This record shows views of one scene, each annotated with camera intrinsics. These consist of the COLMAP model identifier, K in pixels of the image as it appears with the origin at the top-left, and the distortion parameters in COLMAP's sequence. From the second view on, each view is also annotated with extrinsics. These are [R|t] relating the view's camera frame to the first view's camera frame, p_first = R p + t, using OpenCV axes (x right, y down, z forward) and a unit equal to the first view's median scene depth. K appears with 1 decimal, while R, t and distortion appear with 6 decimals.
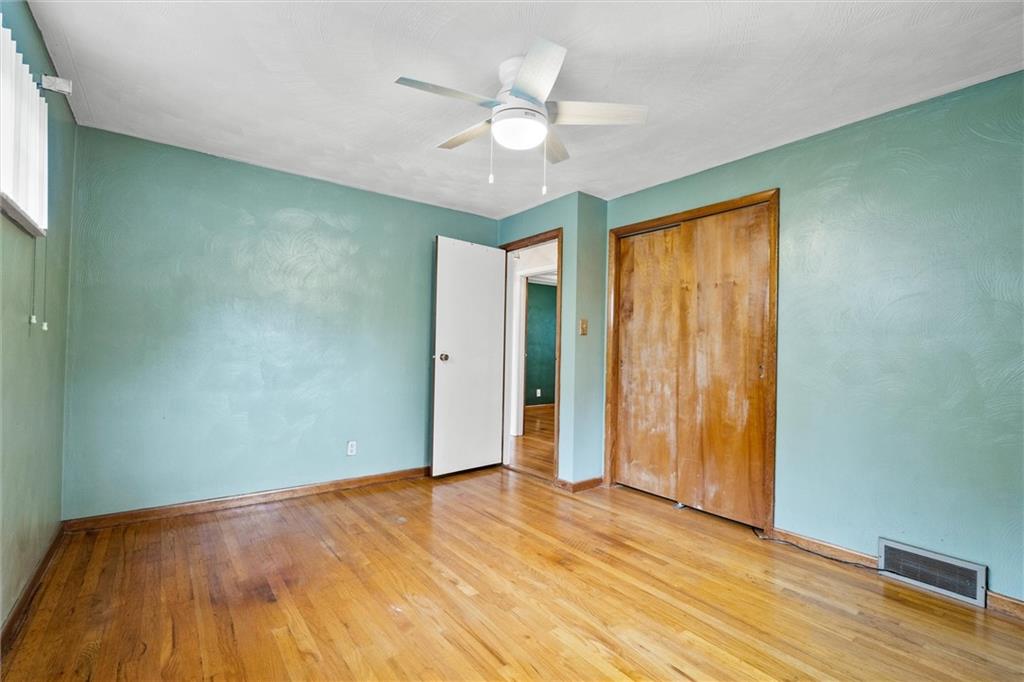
lens RADIAL K [[444.8, 0, 500.2], [0, 444.8, 341.8], [0, 0, 1]] dist [-0.002526, -0.000313]
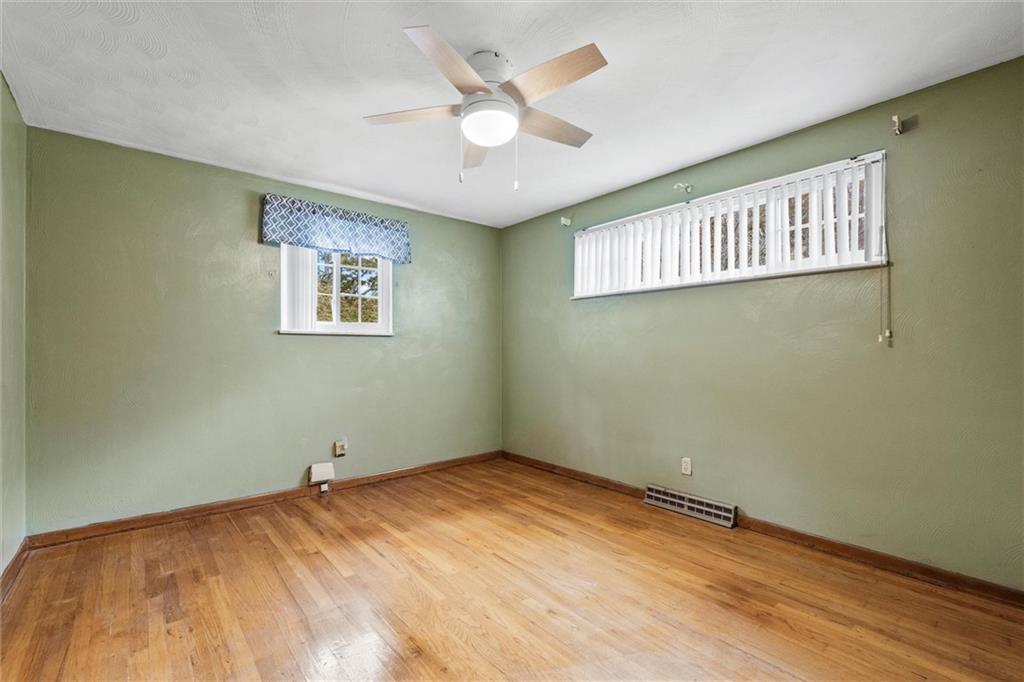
lens RADIAL K [[444.8, 0, 500.2], [0, 444.8, 341.8], [0, 0, 1]] dist [-0.002526, -0.000313]
pose [[-0.998740, -0.020255, -0.045915, 0.057504], [-0.019413, 0.999637, -0.018700, 0.018745], [0.046277, -0.017785, -0.998770, 2.010256]]
